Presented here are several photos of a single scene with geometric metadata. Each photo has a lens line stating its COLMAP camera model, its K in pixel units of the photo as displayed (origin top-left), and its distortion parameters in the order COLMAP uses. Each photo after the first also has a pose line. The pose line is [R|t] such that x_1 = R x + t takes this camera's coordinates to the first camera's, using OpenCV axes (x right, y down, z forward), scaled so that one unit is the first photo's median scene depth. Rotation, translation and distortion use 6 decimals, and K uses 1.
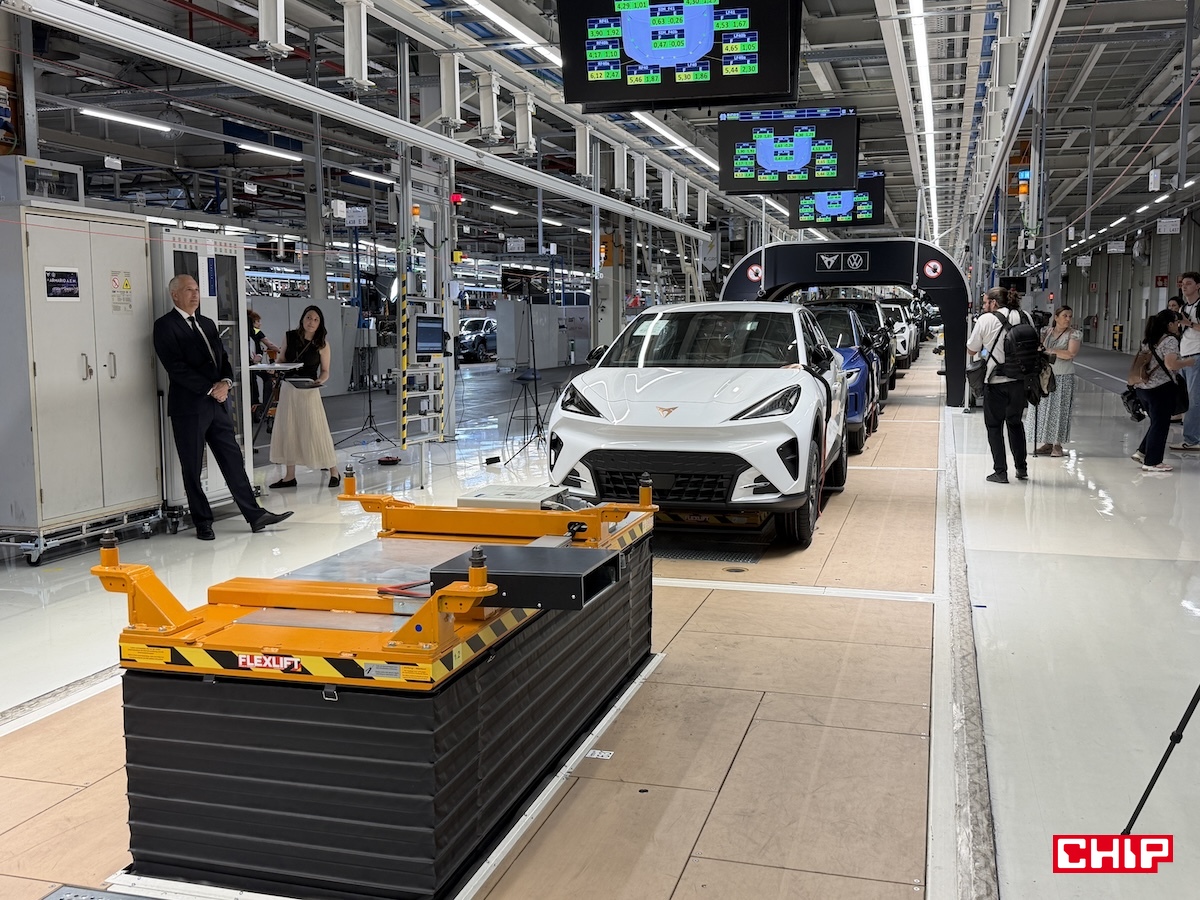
lens RADIAL K [[1184.4, 0, 601.1], [0, 1184.4, 456.9], [0, 0, 1]] dist [0.099478, 0.000000]
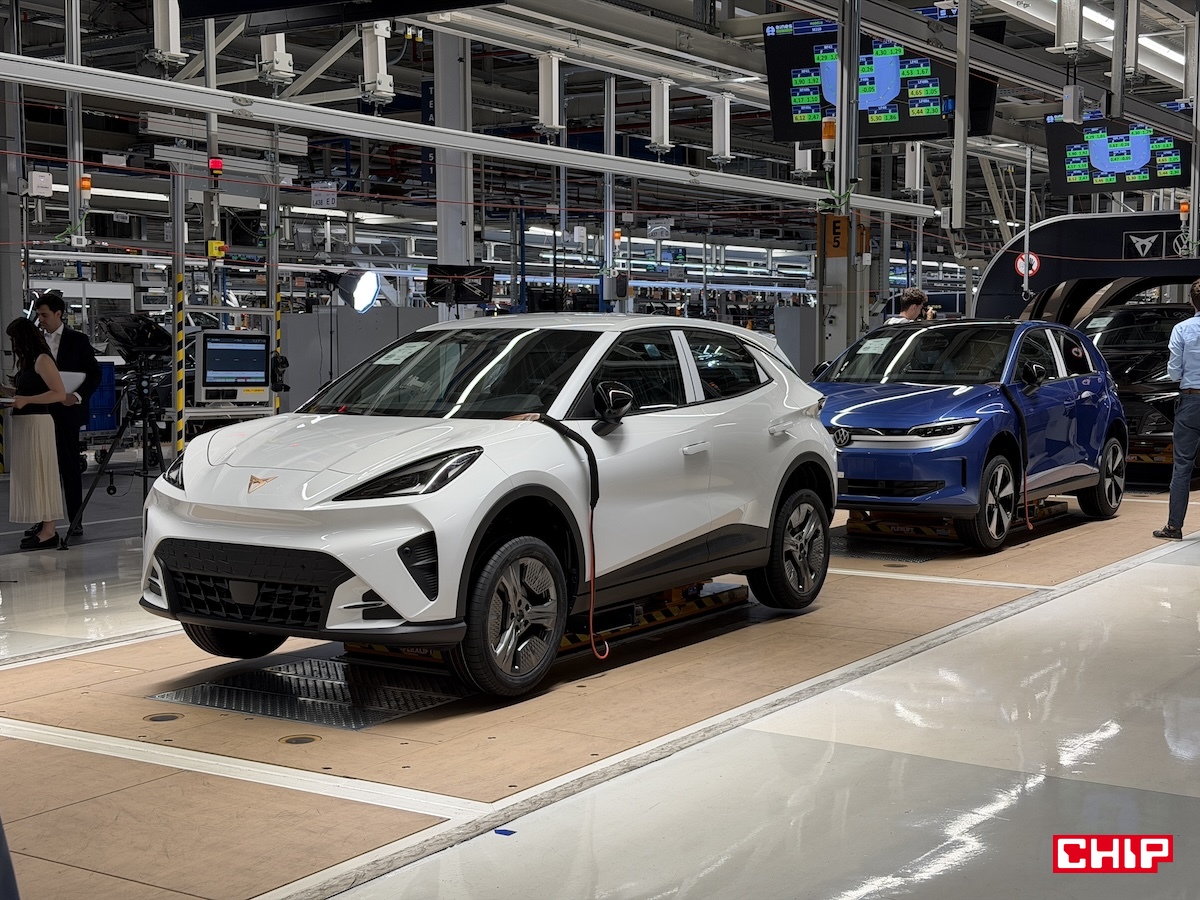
lens RADIAL K [[1672.4, 0, 602.5], [0, 1672.4, 453.1], [0, 0, 1]] dist [0.124438, 0.000000]
pose [[0.954153, 0.024074, -0.298350, 0.350043], [-0.036953, 0.998609, -0.037600, -0.019023], [0.297030, 0.046901, 0.953716, 0.124405]]
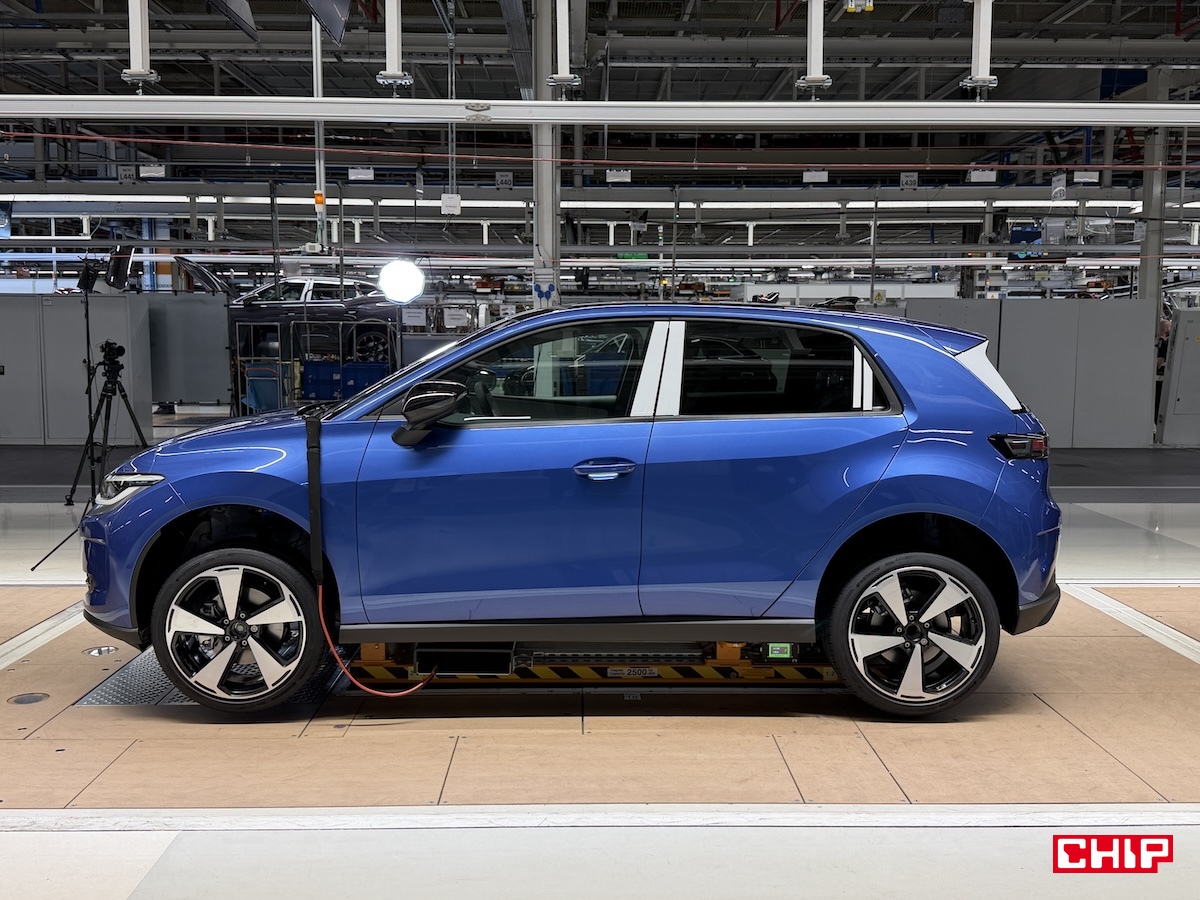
lens RADIAL K [[1184.4, 0, 590.0], [0, 1184.4, 446.6], [0, 0, 1]] dist [0.099478, 0.000000]
pose [[0.291655, 0.100121, -0.951269, 0.699952], [-0.114649, 0.990996, 0.069151, -0.145249], [0.949628, 0.088893, 0.300508, 1.211398]]
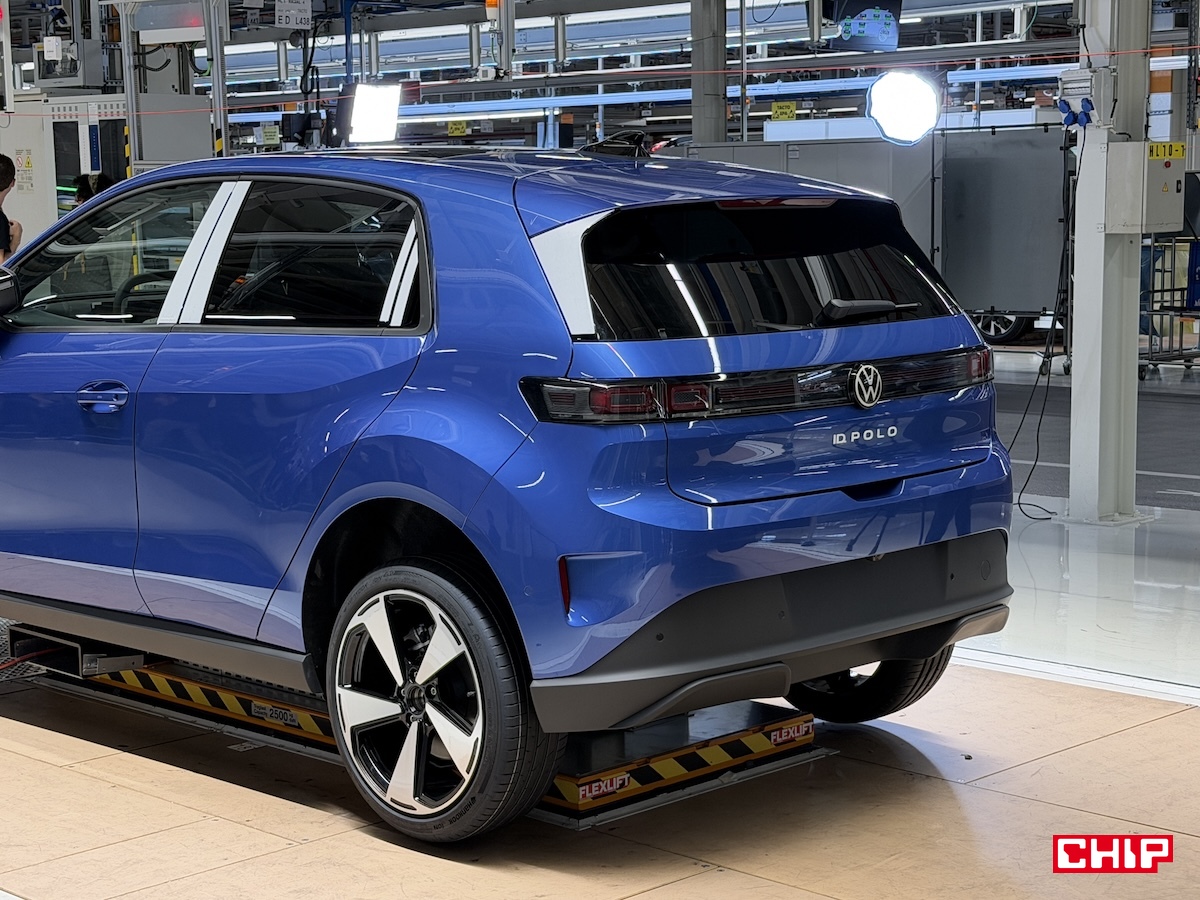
lens RADIAL K [[2165.9, 0, 600.2], [0, 2165.9, 471.7], [0, 0, 1]] dist [0.148540, 0.000000]
pose [[-0.478732, 0.122435, -0.869382, 0.712908], [-0.087145, 0.978712, 0.185819, -0.200380], [0.873626, 0.164720, -0.457871, 1.690905]]
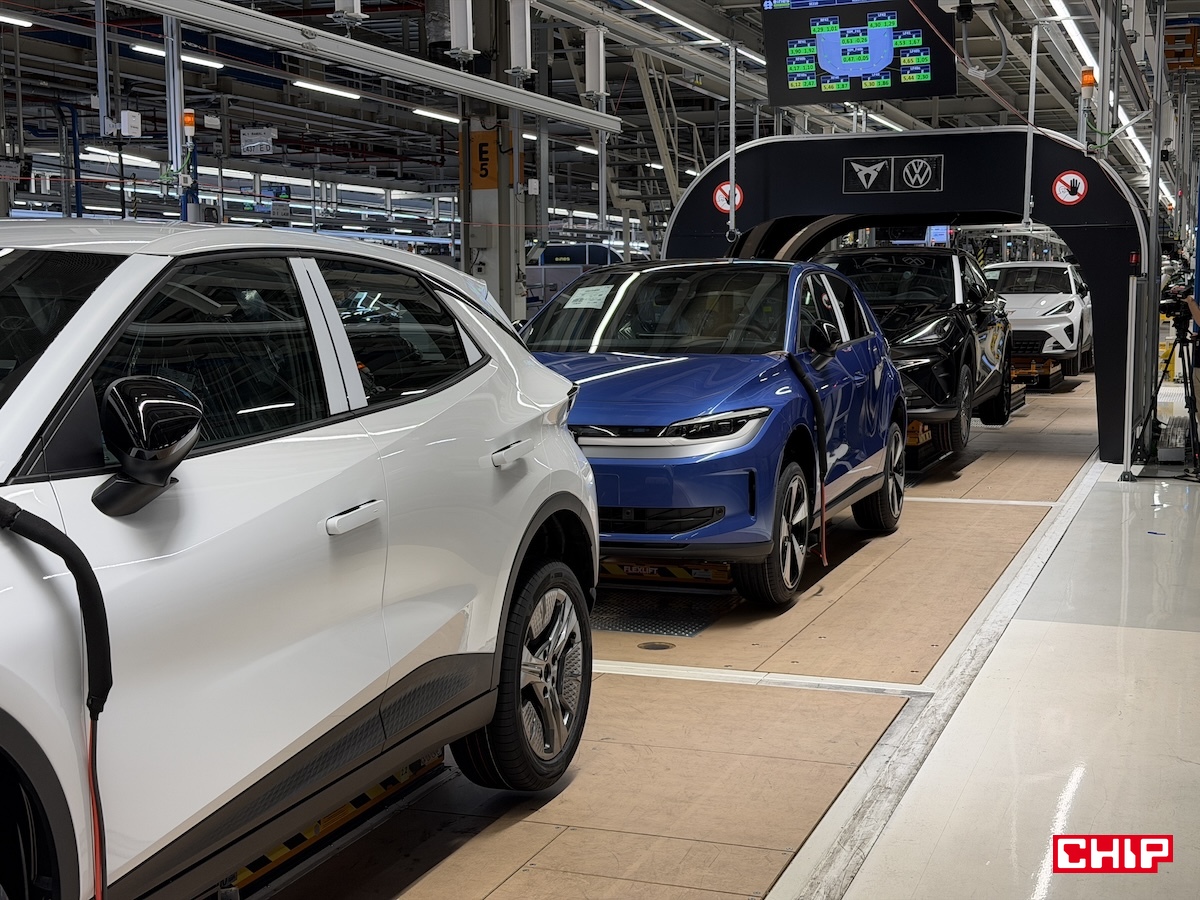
lens RADIAL K [[1672.4, 0, 613.2], [0, 1672.4, 454.4], [0, 0, 1]] dist [0.124438, 0.000000]
pose [[0.997897, 0.008386, -0.064268, 0.241063], [-0.009449, 0.999823, -0.016264, -0.058230], [0.064120, 0.016837, 0.997800, 0.512833]]
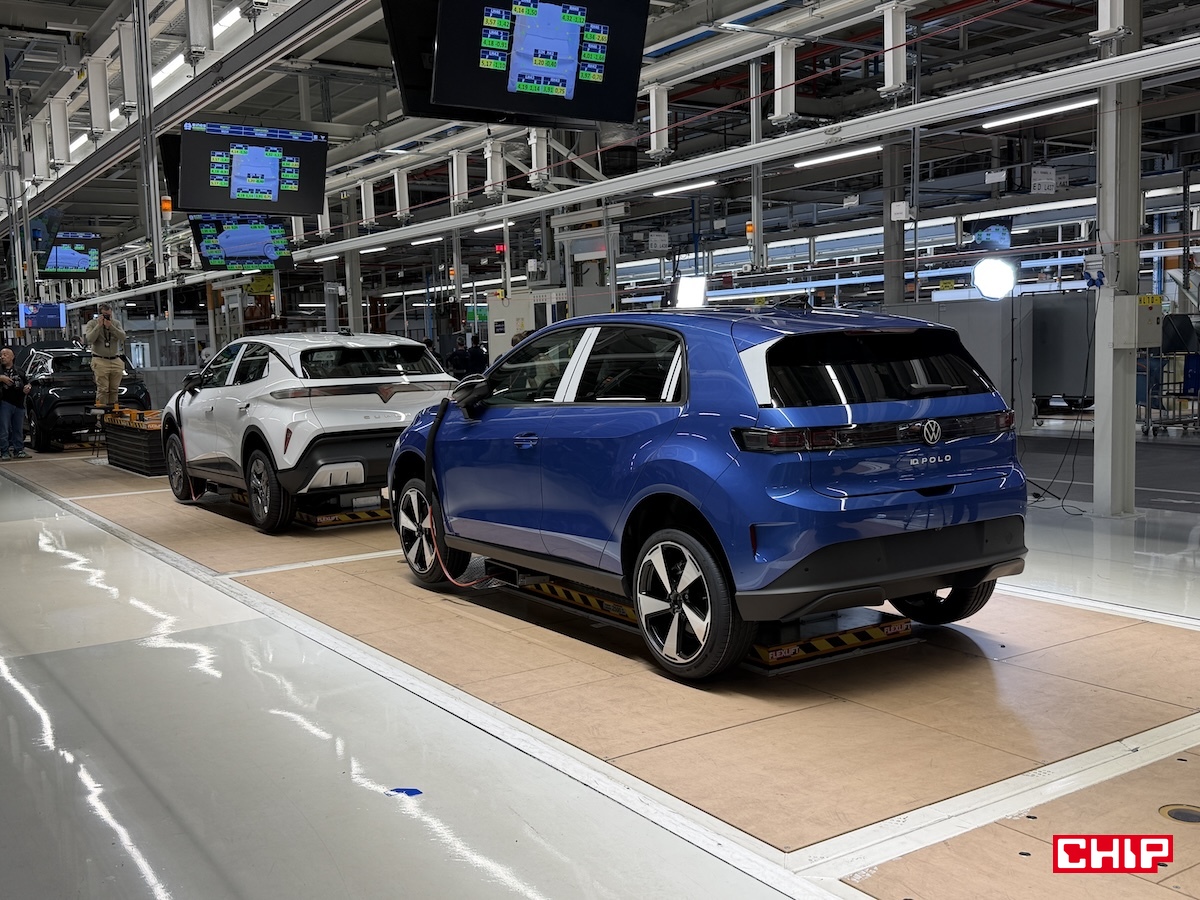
lens RADIAL K [[1184.4, 0, 598.6], [0, 1184.4, 447.3], [0, 0, 1]] dist [0.099478, 0.000000]
pose [[-0.648058, 0.090905, -0.756146, 0.706201], [-0.054853, 0.984701, 0.165395, -0.199652], [0.759613, 0.148662, -0.633157, 1.717761]]
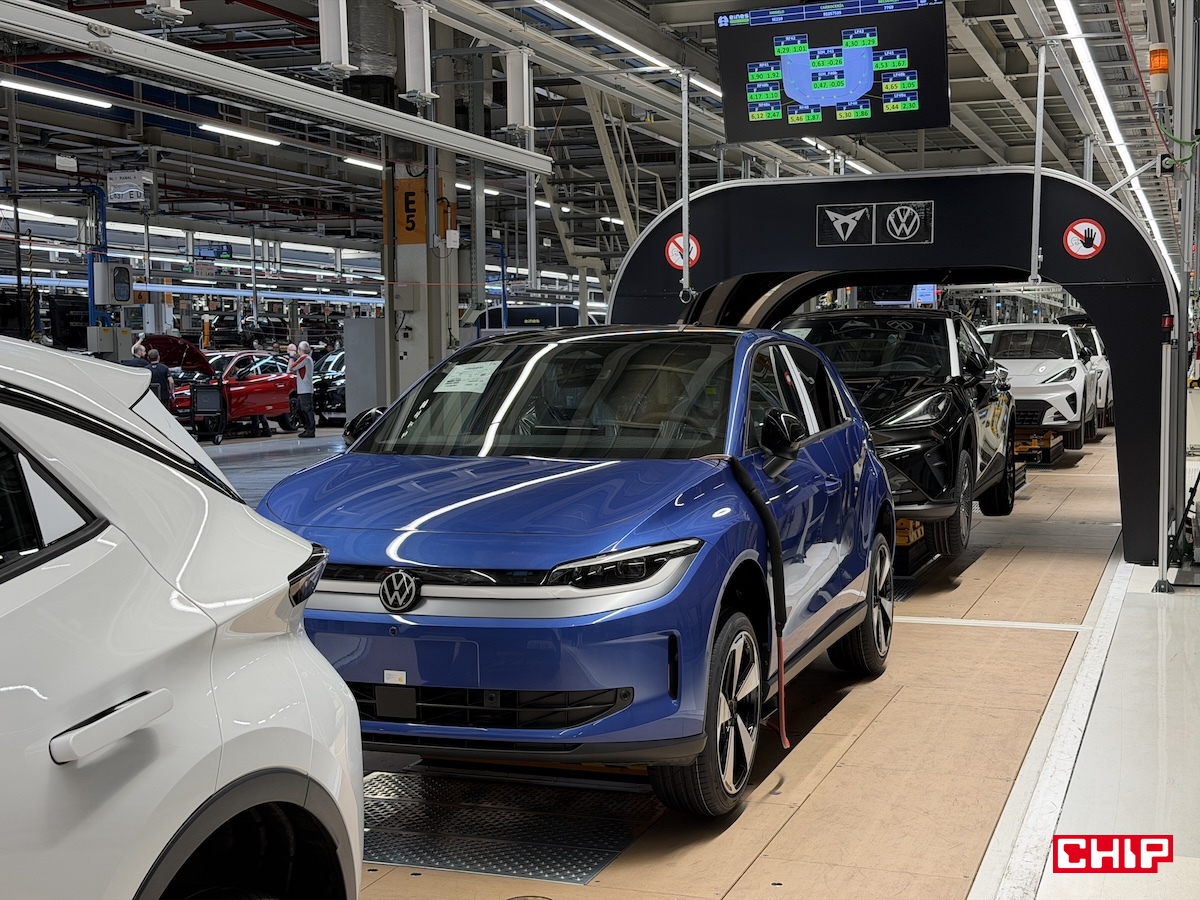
lens RADIAL K [[1672.4, 0, 610.1], [0, 1672.4, 459.3], [0, 0, 1]] dist [0.124438, 0.000000]
pose [[0.998293, 0.002259, -0.058361, 0.262901], [-0.005144, 0.998769, -0.049338, -0.088222], [0.058178, 0.049553, 0.997076, 0.720119]]
